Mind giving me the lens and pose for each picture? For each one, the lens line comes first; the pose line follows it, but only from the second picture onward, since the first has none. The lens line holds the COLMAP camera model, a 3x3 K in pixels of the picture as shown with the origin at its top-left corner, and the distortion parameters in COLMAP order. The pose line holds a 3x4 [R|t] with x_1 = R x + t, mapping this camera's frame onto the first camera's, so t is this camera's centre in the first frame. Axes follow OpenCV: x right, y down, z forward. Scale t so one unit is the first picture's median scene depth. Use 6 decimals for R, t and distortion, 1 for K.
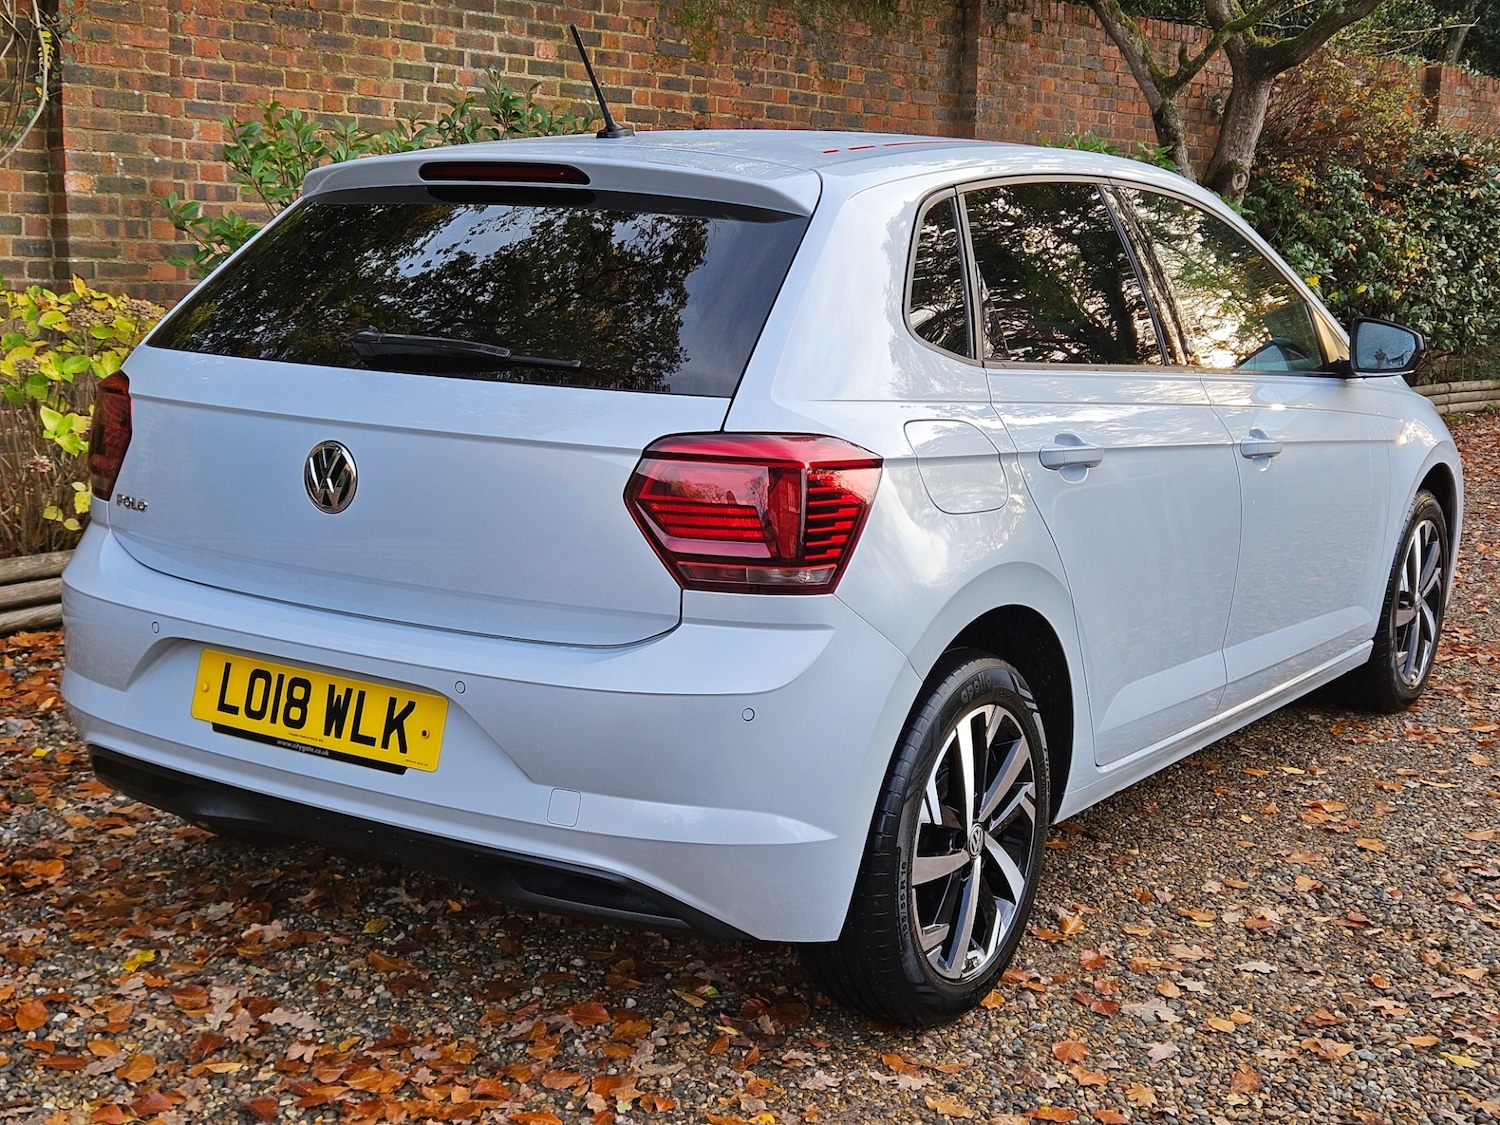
lens RADIAL K [[1995.1, 0, 733.7], [0, 1995.1, 567.3], [0, 0, 1]] dist [0.082908, -0.065409]
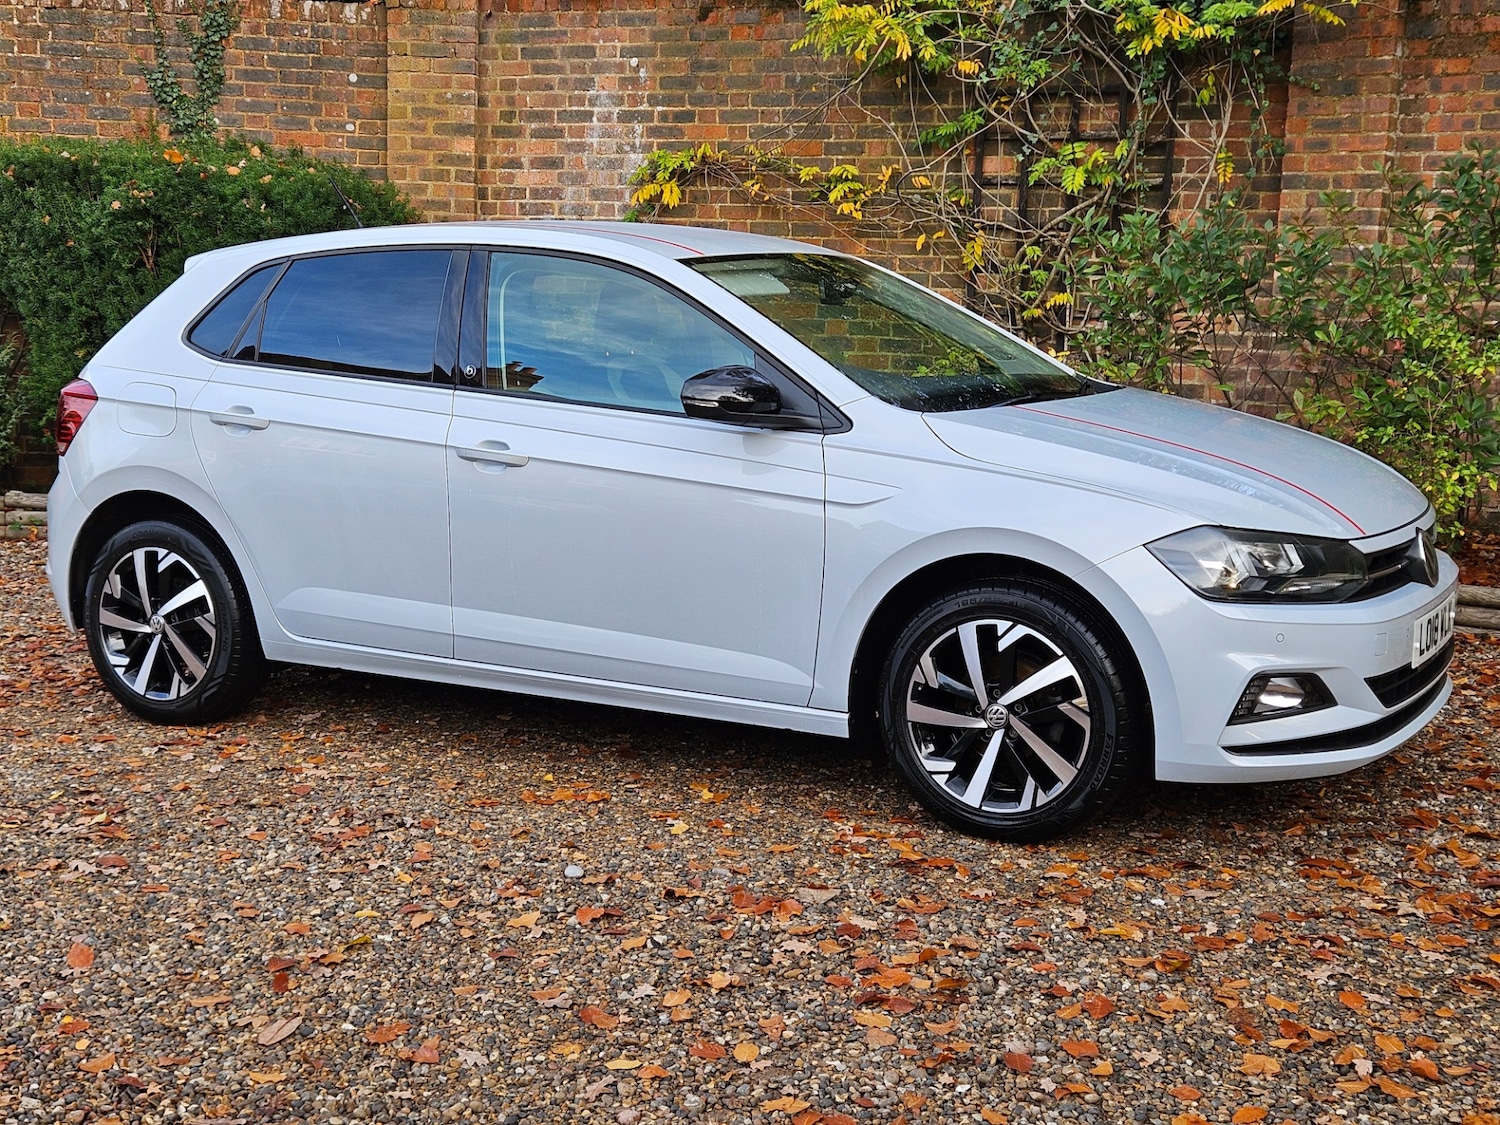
lens RADIAL K [[1994.0, 0, 754.9], [0, 1994.0, 564.2], [0, 0, 1]] dist [0.083934, -0.058891]
pose [[0.083567, 0.113645, -0.990001, 1.527274], [-0.175156, 0.979684, 0.097675, -0.144554], [0.980988, 0.165243, 0.101775, 1.064905]]
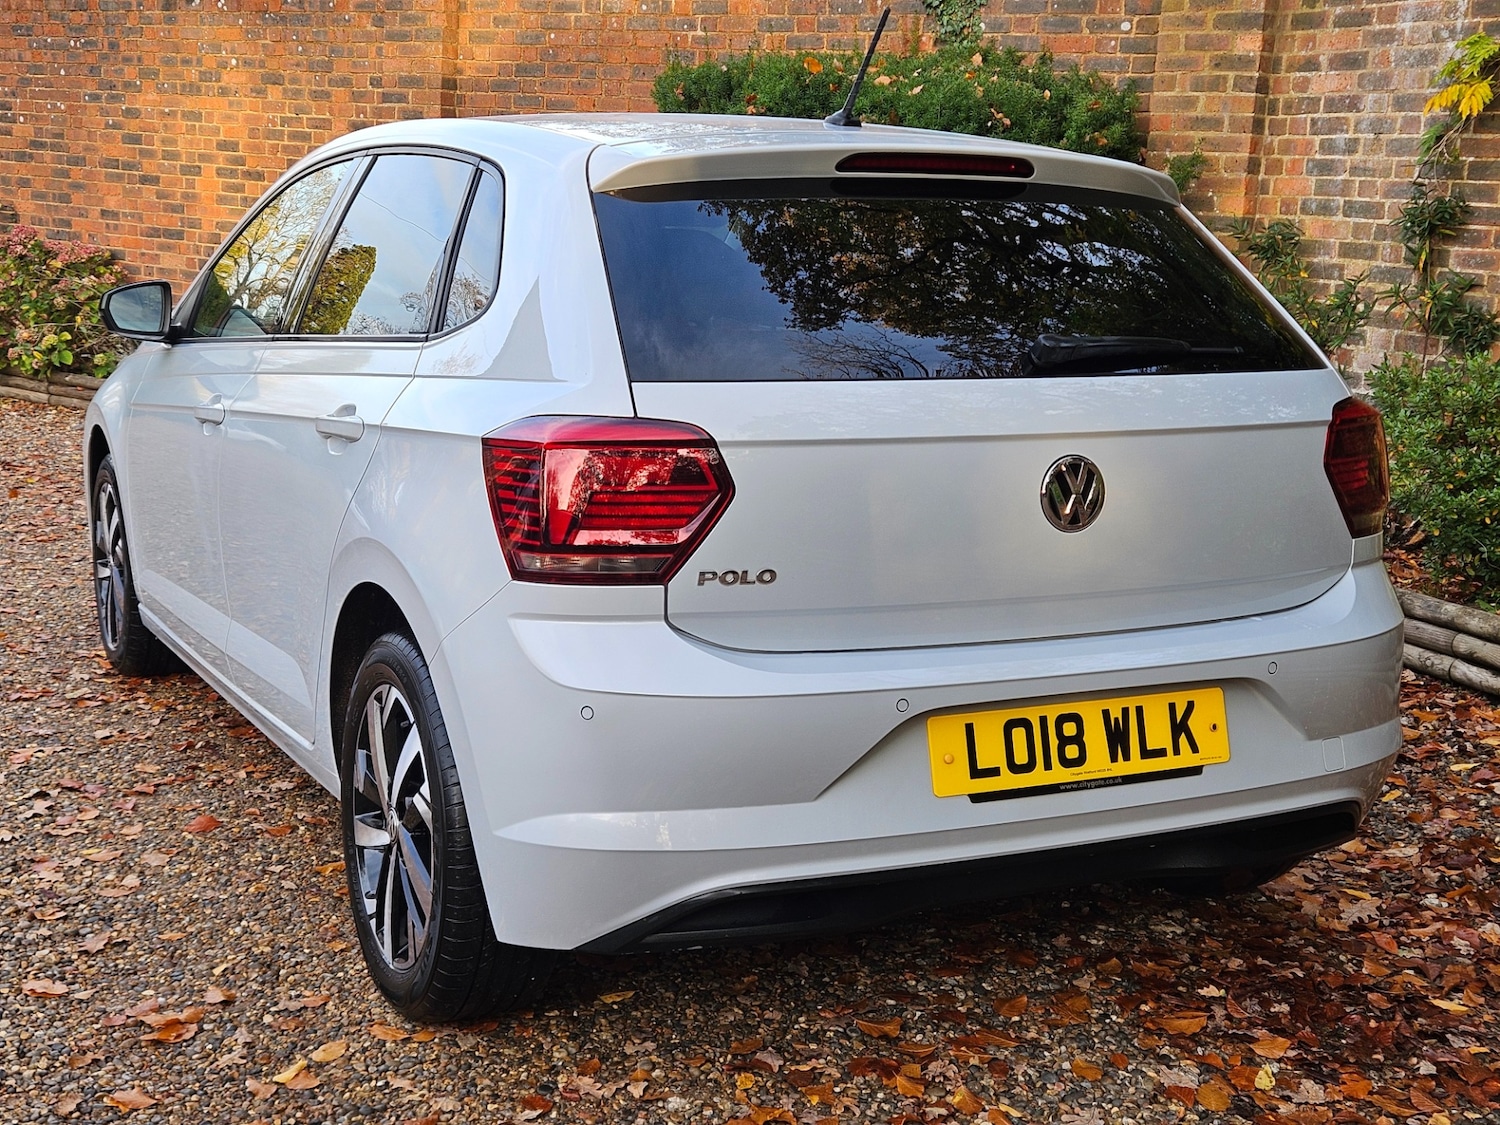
lens RADIAL K [[1993.3, 0, 746.3], [0, 1993.3, 547.1], [0, 0, 1]] dist [0.074068, -0.001578]
pose [[-0.574668, 0.092360, -0.813158, 0.801584], [-0.186531, 0.952676, 0.240031, -0.263542], [0.796845, 0.289617, -0.530245, 1.641668]]
